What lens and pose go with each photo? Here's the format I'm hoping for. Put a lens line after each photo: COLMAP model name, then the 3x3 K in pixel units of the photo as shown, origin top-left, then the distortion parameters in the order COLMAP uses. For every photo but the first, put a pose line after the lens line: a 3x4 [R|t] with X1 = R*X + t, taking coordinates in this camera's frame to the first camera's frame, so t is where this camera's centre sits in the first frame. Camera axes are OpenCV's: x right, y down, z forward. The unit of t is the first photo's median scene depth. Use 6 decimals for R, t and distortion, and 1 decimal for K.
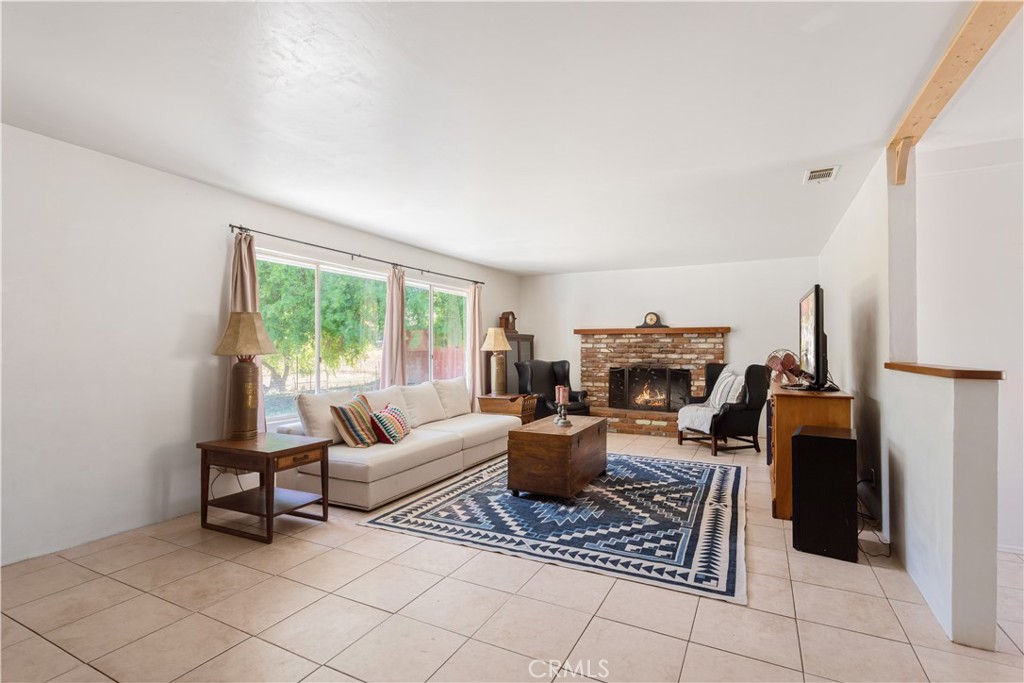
lens RADIAL K [[486.3, 0, 511.1], [0, 486.3, 338.8], [0, 0, 1]] dist [-0.004554, 0.000531]
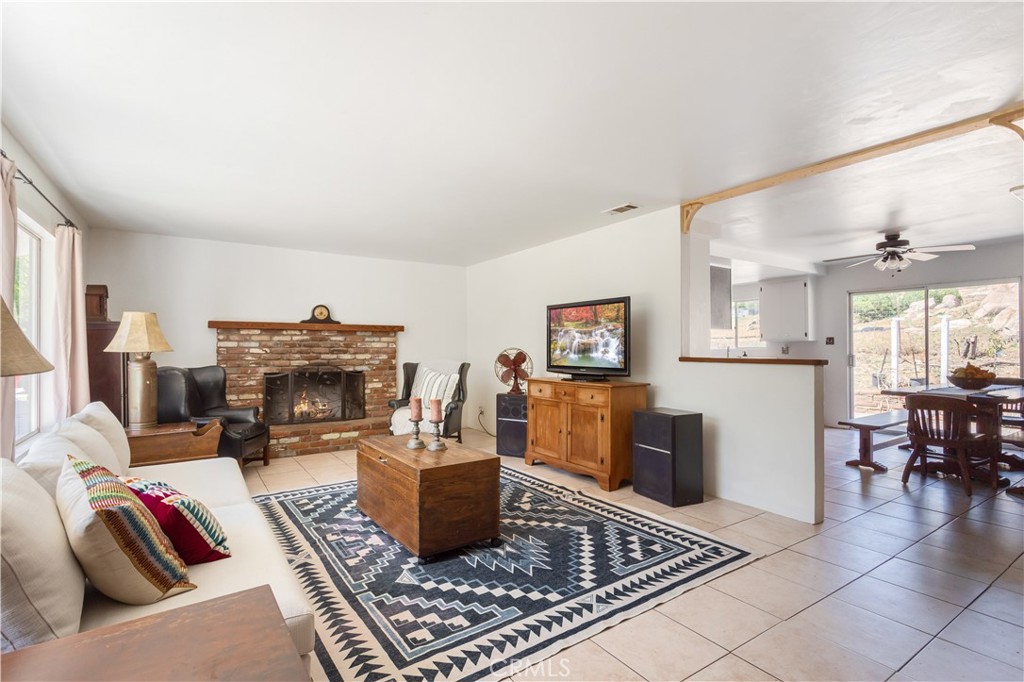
lens RADIAL K [[486.3, 0, 511.1], [0, 486.3, 338.3], [0, 0, 1]] dist [-0.004554, 0.000531]
pose [[0.484398, 0.015155, 0.874716, -0.514788], [-0.015364, 0.999843, -0.008814, 0.010059], [-0.874713, -0.009170, 0.484555, 0.543546]]
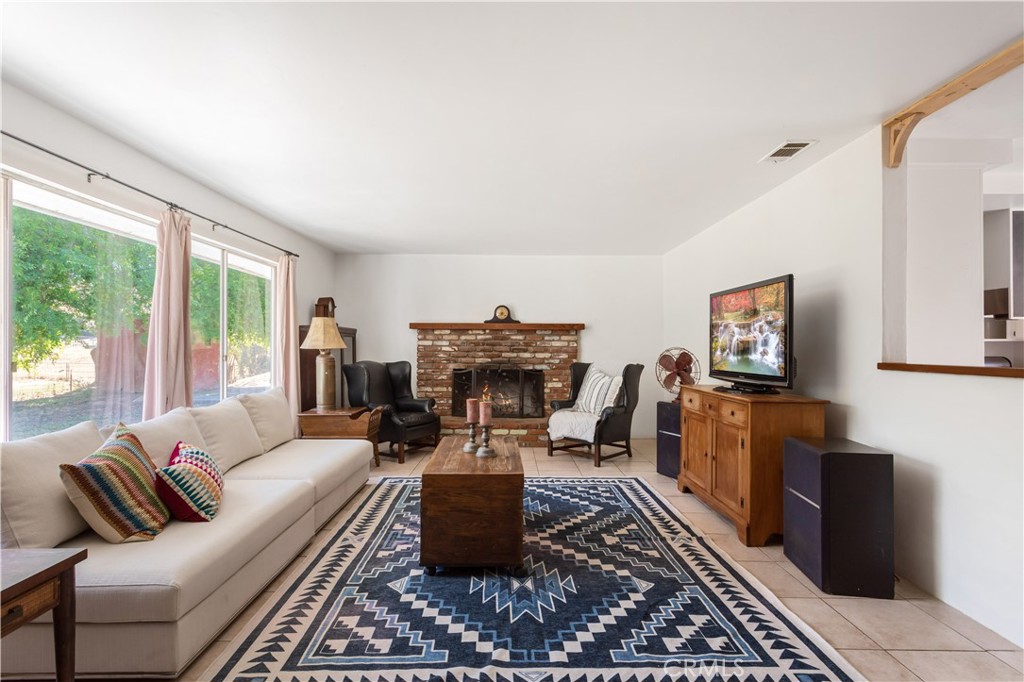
lens RADIAL K [[493.8, 0, 503.6], [0, 493.8, 339.4], [0, 0, 1]] dist [0.000816, 0.000686]
pose [[0.893825, 0.009079, 0.448323, -0.194560], [-0.011660, 0.999928, 0.002997, 0.008009], [-0.448264, -0.007906, 0.893866, 0.358266]]
